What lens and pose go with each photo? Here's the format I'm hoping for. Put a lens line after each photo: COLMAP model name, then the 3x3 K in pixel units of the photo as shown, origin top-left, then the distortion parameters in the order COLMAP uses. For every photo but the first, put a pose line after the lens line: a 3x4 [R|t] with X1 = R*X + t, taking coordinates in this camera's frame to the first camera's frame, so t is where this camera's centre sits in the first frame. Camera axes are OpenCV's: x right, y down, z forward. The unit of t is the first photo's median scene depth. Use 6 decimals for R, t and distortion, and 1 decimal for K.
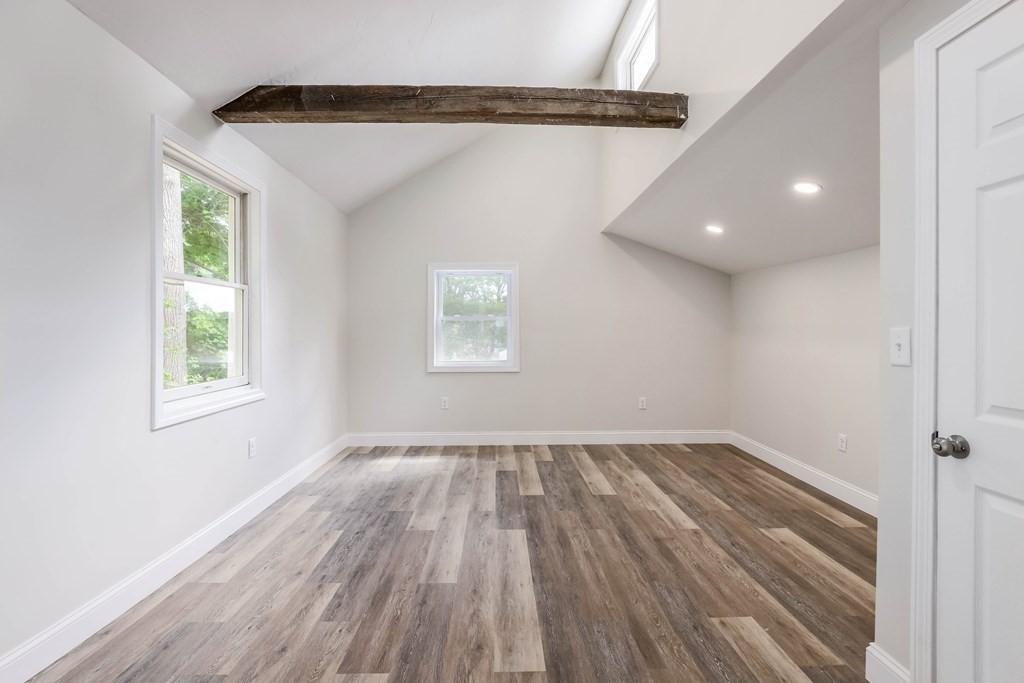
lens RADIAL K [[464.3, 0, 508.8], [0, 464.3, 334.2], [0, 0, 1]] dist [-0.011251, -0.000143]
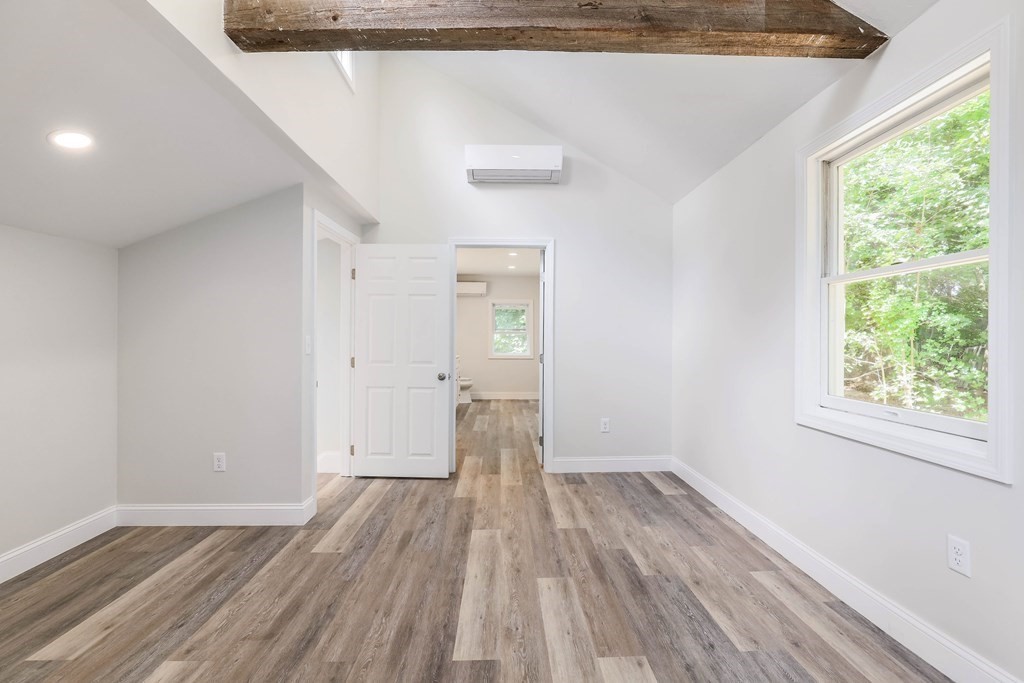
lens RADIAL K [[484.0, 0, 504.0], [0, 484.0, 339.4], [0, 0, 1]] dist [0.001017, 0.000100]
pose [[-0.999843, 0.002338, 0.017564, -0.047582], [0.002243, 0.999983, -0.005427, -0.000638], [-0.017577, -0.005387, -0.999831, 1.719454]]
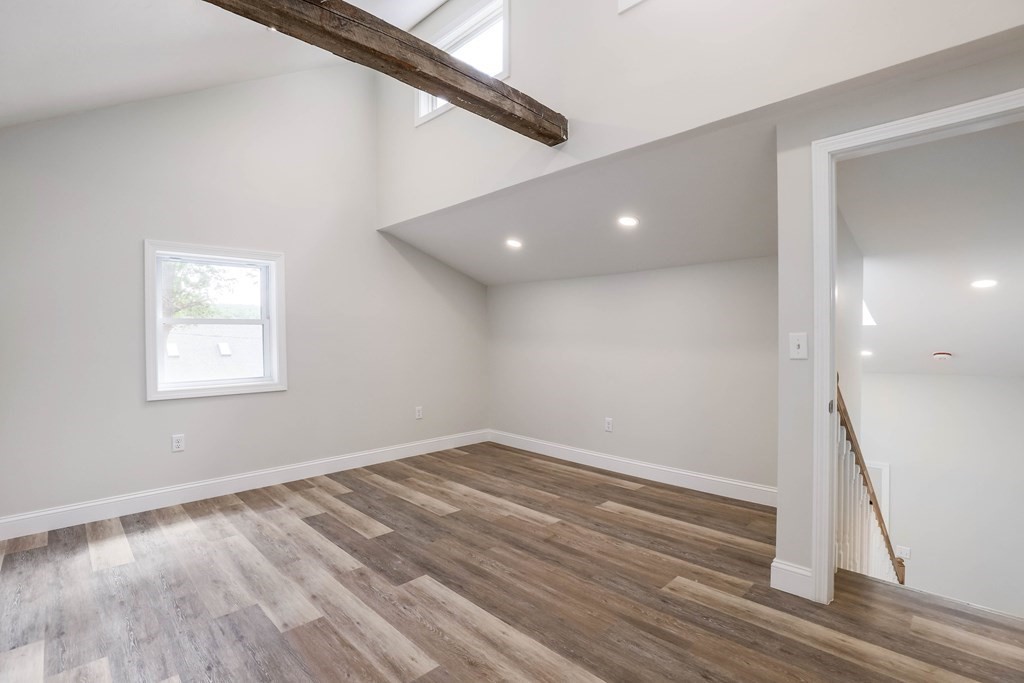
lens RADIAL K [[474.0, 0, 499.3], [0, 474.0, 343.0], [0, 0, 1]] dist [-0.020709, 0.000121]
pose [[0.744811, -0.012300, 0.667162, -0.454862], [0.007779, 0.999922, 0.009750, -0.008858], [-0.667230, -0.002072, 0.744849, 0.283244]]
